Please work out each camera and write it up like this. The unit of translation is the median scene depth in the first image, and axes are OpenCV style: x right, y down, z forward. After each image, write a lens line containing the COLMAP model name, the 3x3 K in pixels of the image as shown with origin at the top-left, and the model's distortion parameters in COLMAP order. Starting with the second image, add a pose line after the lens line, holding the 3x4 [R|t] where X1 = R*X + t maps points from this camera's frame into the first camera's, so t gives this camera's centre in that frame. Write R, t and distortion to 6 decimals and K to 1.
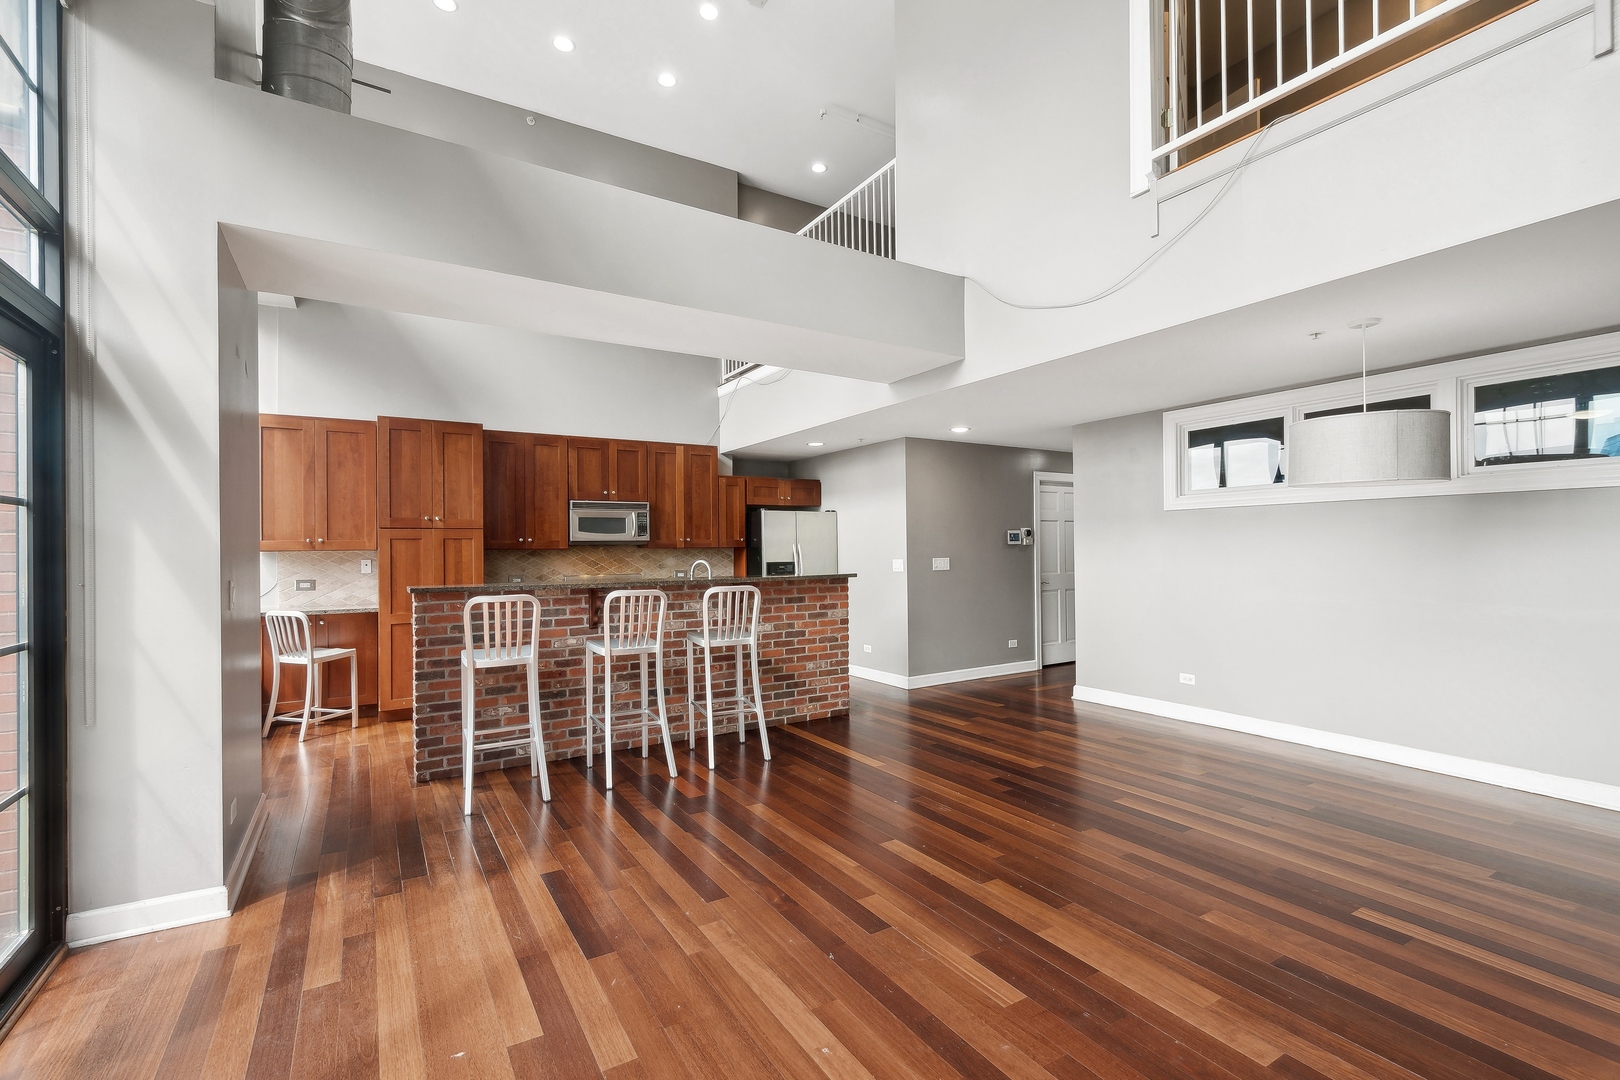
lens RADIAL K [[725.3, 0, 818.2], [0, 725.3, 544.4], [0, 0, 1]] dist [-0.000357, -0.000595]
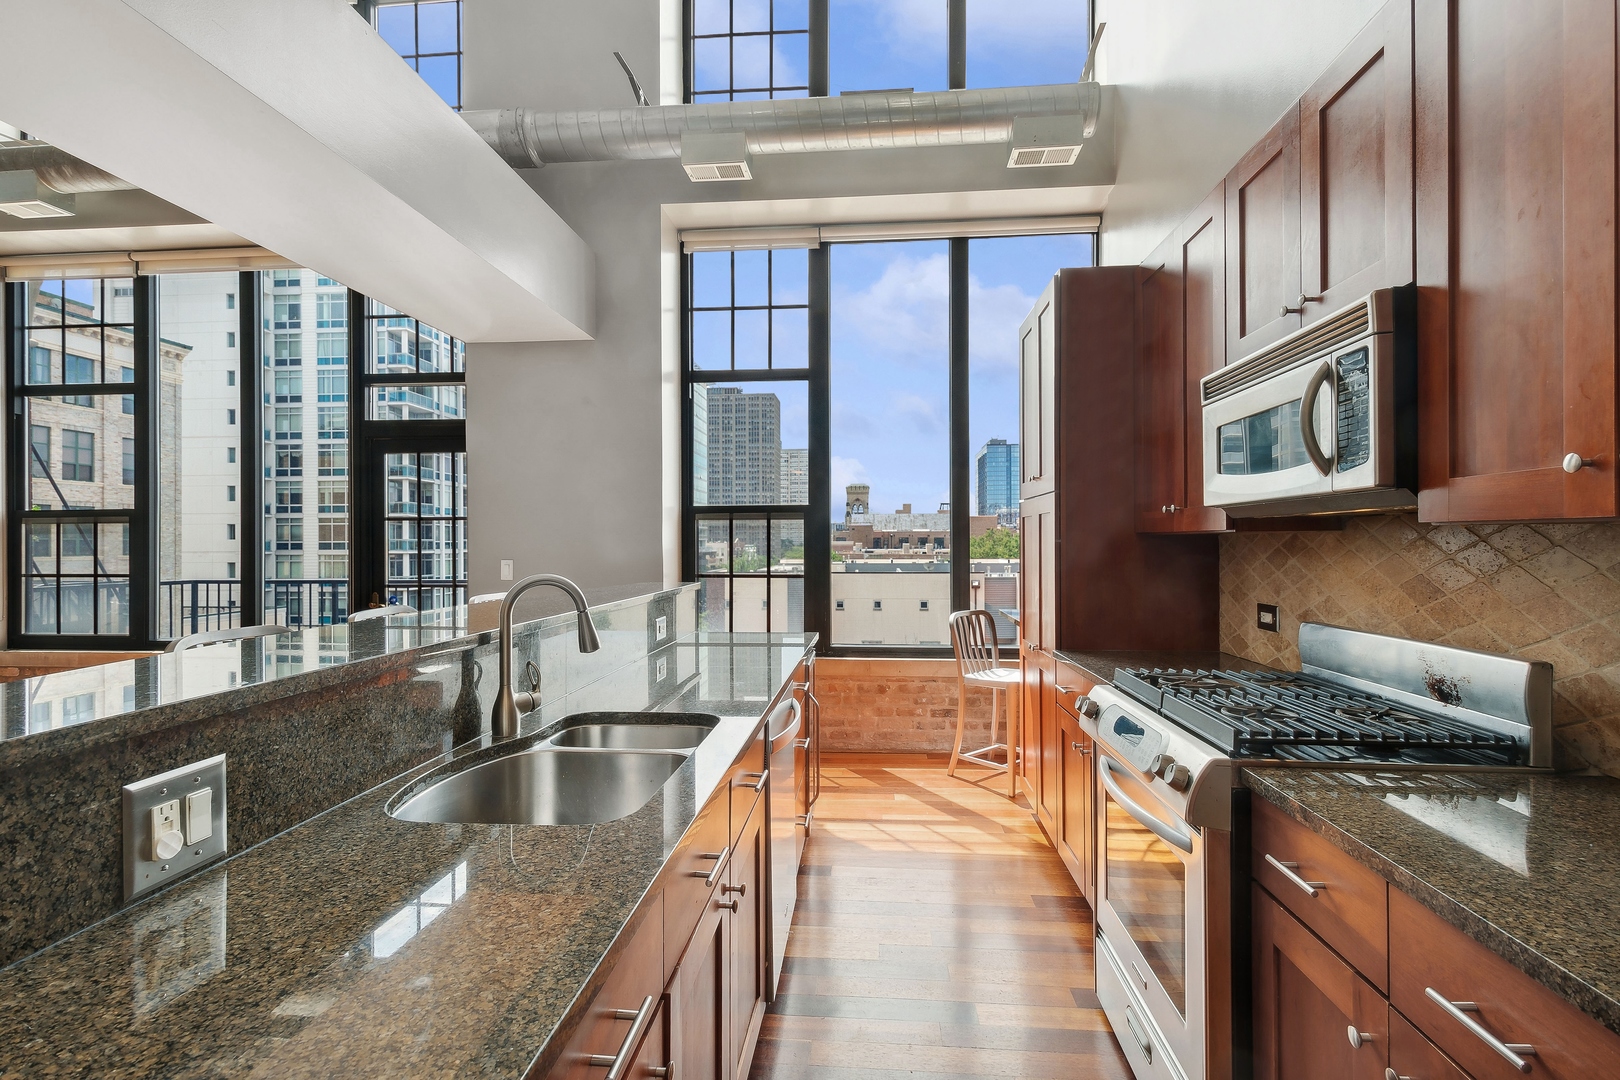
lens RADIAL K [[725.3, 0, 818.2], [0, 725.3, 544.4], [0, 0, 1]] dist [-0.000357, -0.000595]
pose [[-0.594522, 0.015211, -0.803935, 0.016765], [0.016440, 0.999842, 0.006760, 0.007421], [0.803911, -0.009198, -0.594678, 1.173632]]
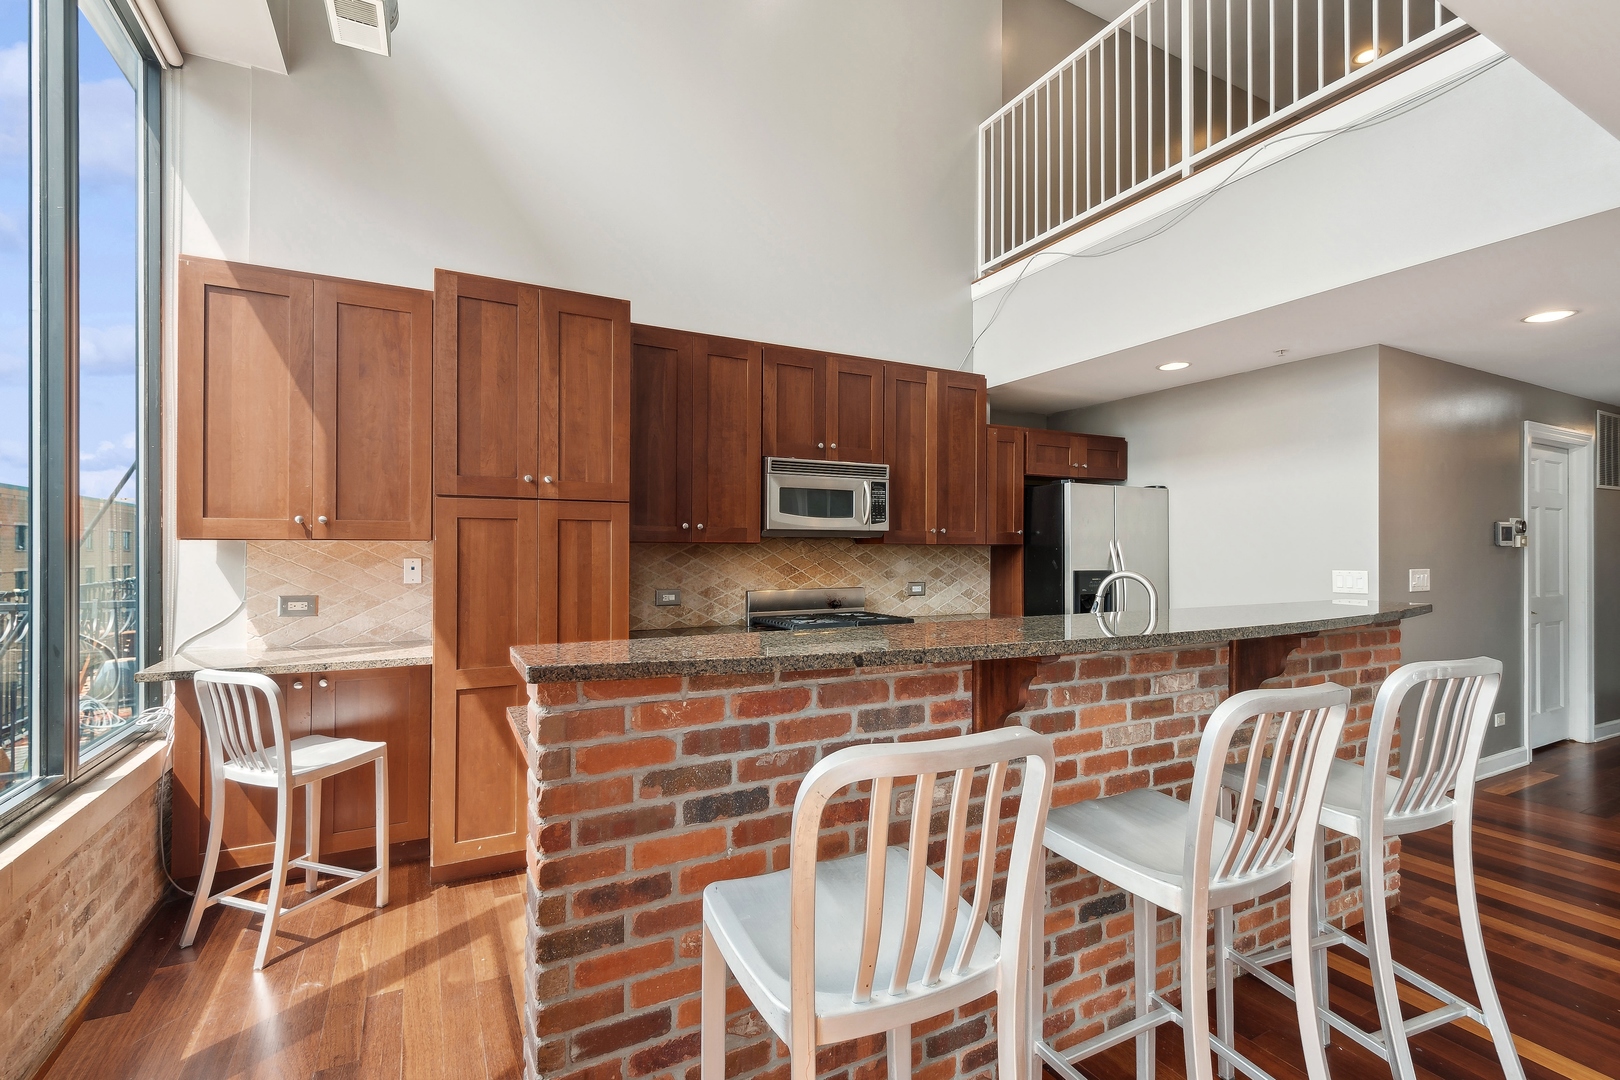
lens RADIAL K [[721.6, 0, 813.2], [0, 721.6, 546.0], [0, 0, 1]] dist [0.007487, 0.000130]
pose [[0.997576, 0.013230, -0.068309, -0.298317], [-0.013030, 0.999909, 0.003382, 0.006400], [0.068347, -0.002484, 0.997658, 0.498176]]
